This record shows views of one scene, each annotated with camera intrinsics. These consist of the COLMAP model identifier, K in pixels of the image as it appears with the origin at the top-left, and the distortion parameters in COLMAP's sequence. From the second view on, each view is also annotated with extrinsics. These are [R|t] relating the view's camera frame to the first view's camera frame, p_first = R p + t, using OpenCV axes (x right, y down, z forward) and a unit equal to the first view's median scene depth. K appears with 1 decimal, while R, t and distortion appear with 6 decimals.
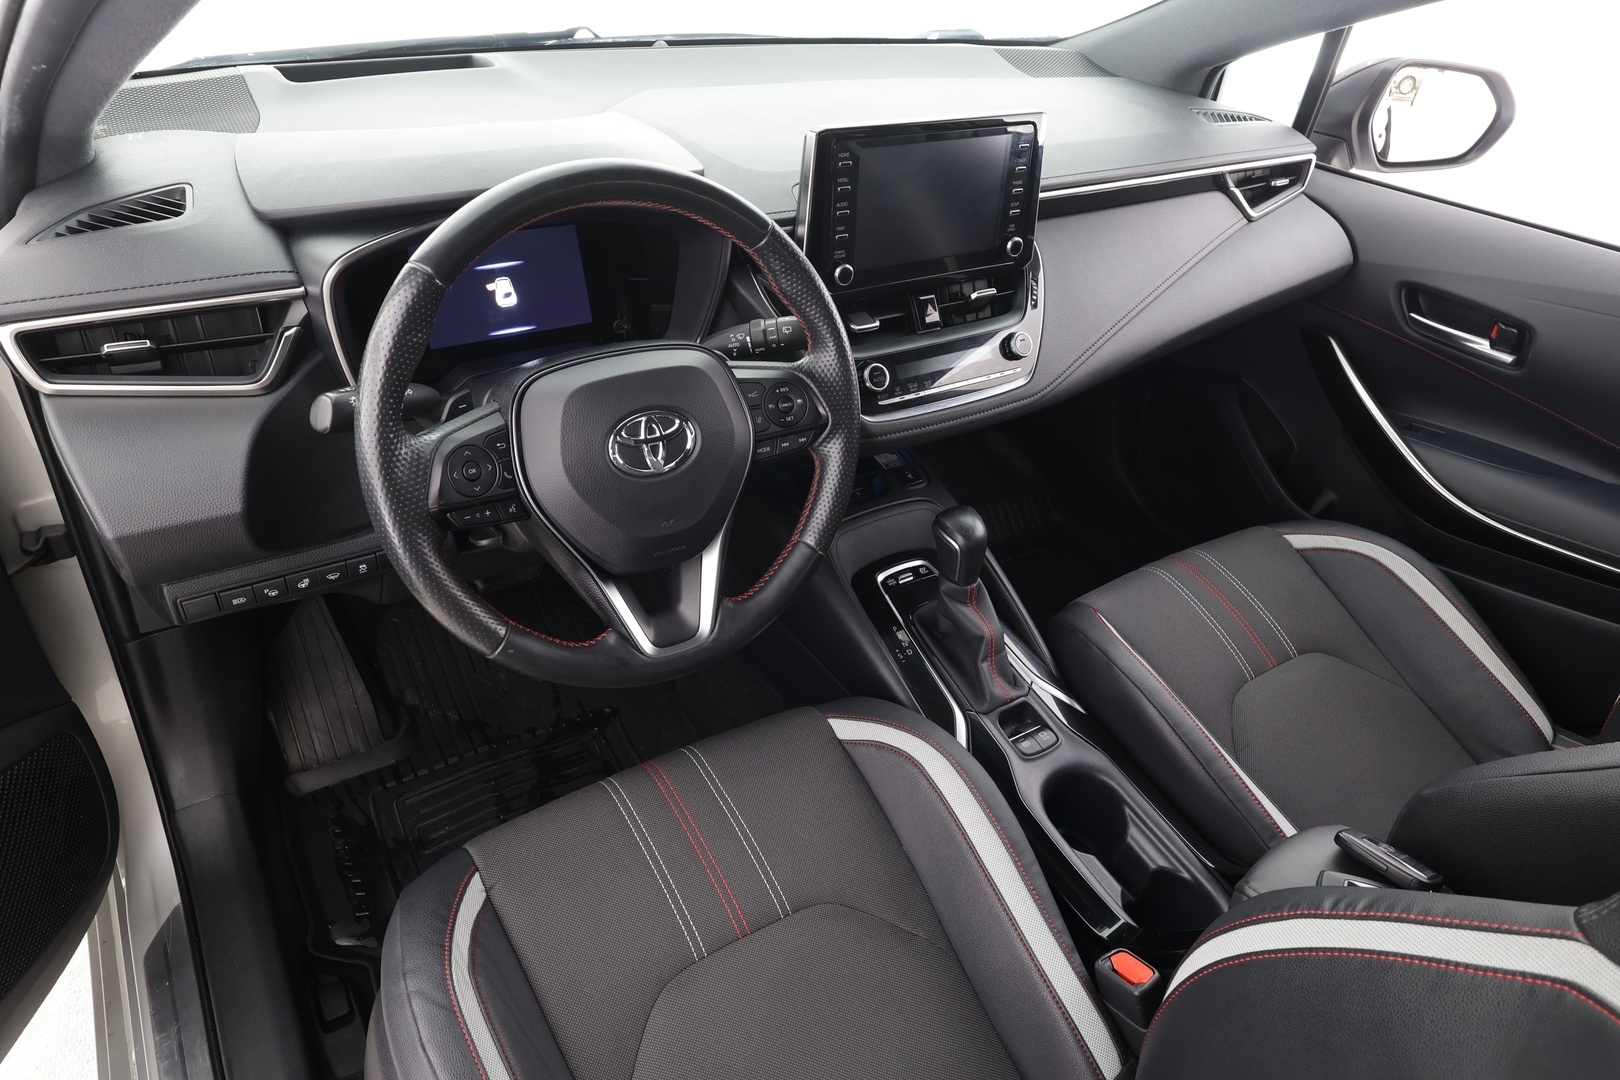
lens RADIAL K [[1038.4, 0, 804.4], [0, 1038.4, 537.4], [0, 0, 1]] dist [-0.018842, 0.000990]
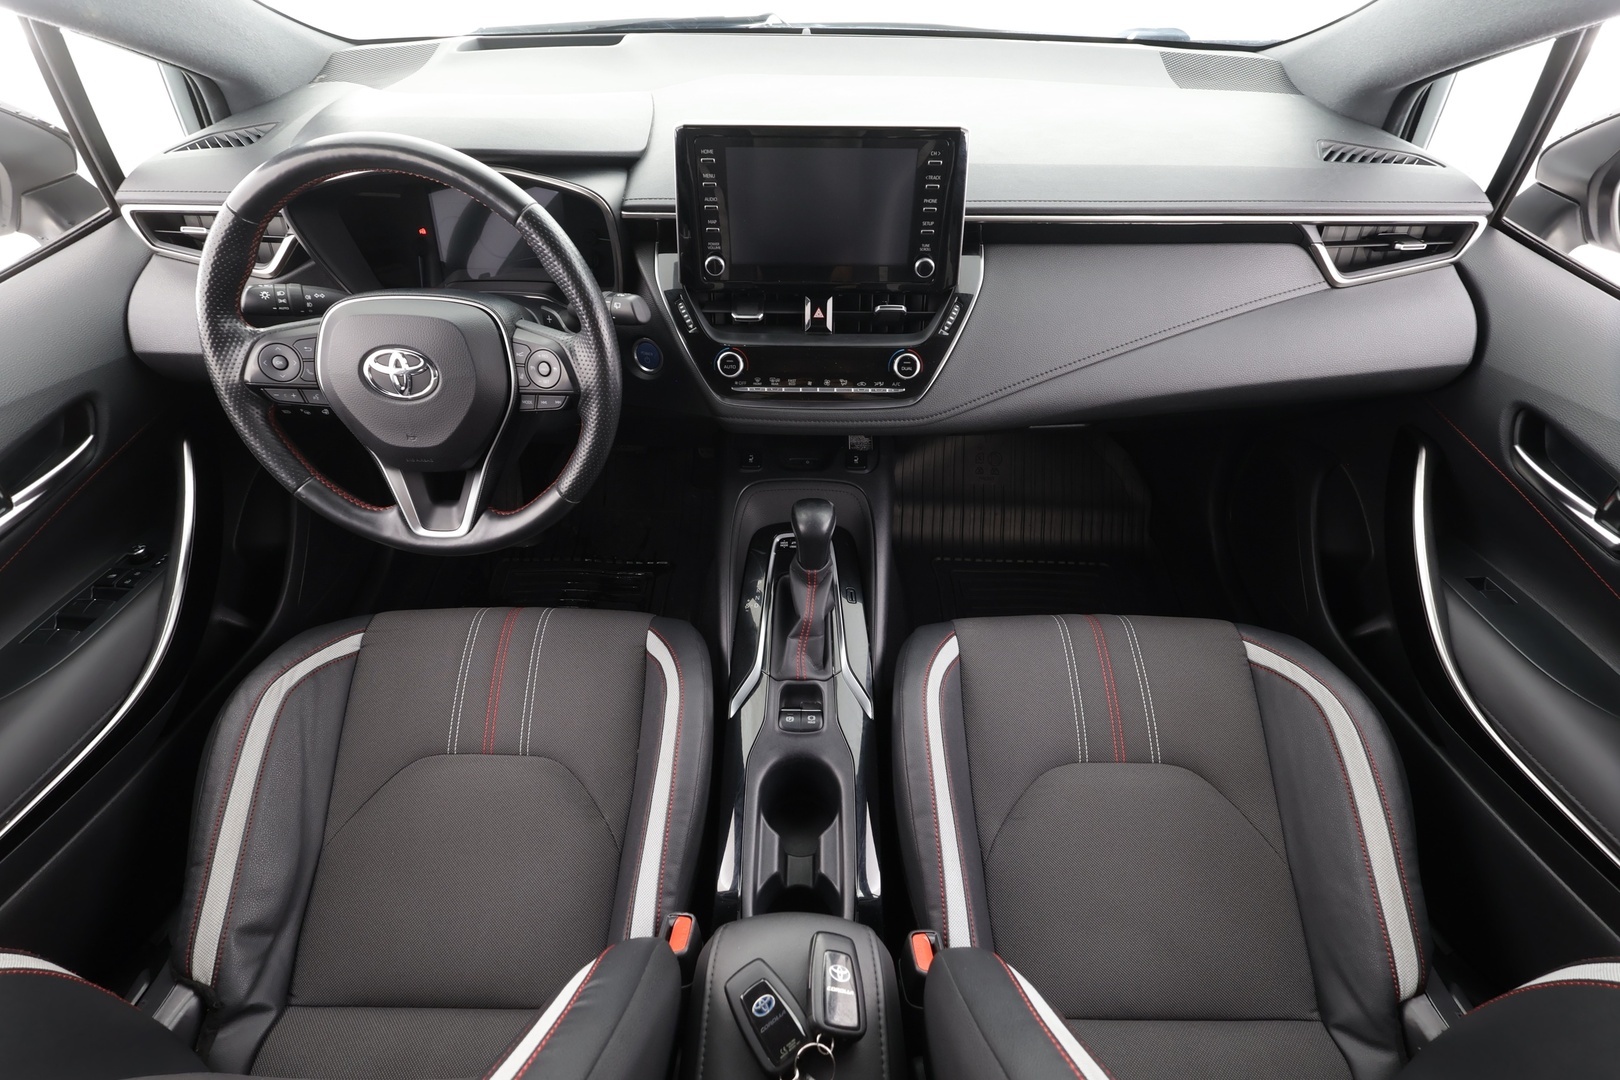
lens RADIAL K [[778.5, 0, 817.1], [0, 778.5, 547.2], [0, 0, 1]] dist [-0.009916, -0.001365]
pose [[0.833772, 0.334723, -0.439073, 0.437874], [-0.266098, 0.940429, 0.211624, -0.129732], [0.483753, -0.059610, 0.873173, 0.231594]]
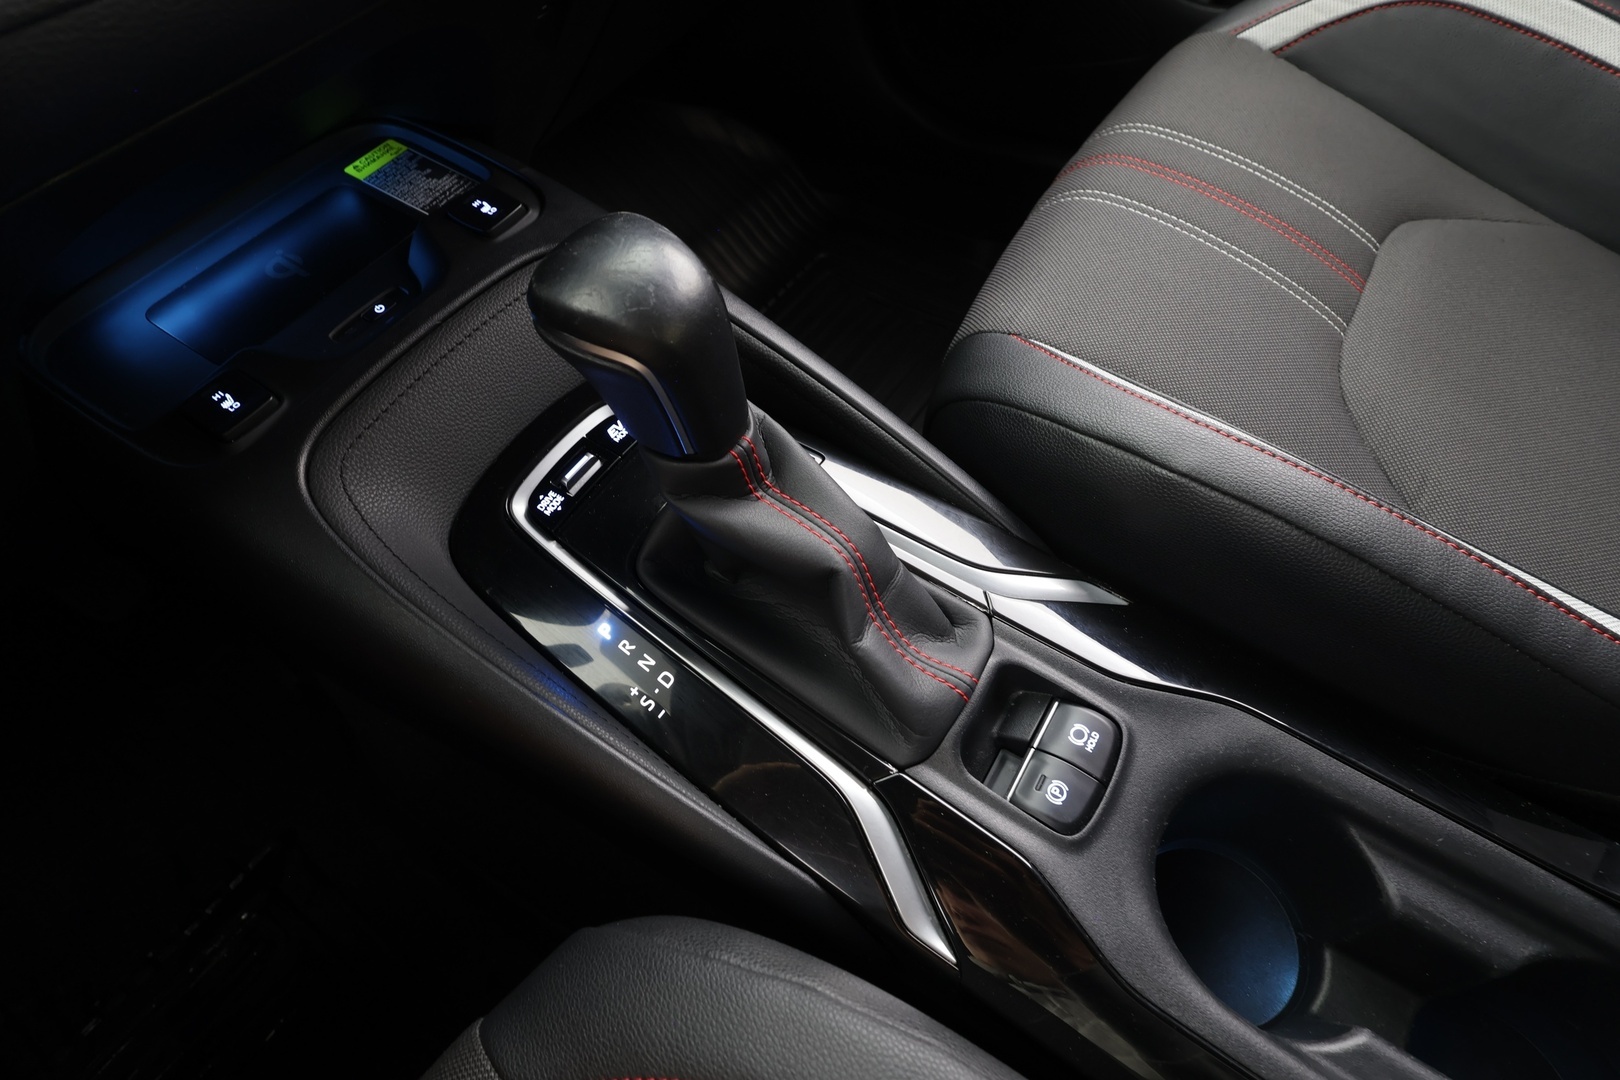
lens RADIAL K [[793.9, 0, 804.9], [0, 793.9, 535.7], [0, 0, 1]] dist [0.005065, 0.000862]
pose [[0.891589, -0.444329, 0.087409, 0.120108], [0.394784, 0.857218, 0.330640, -0.004839], [-0.221841, -0.260288, 0.939700, 0.623035]]
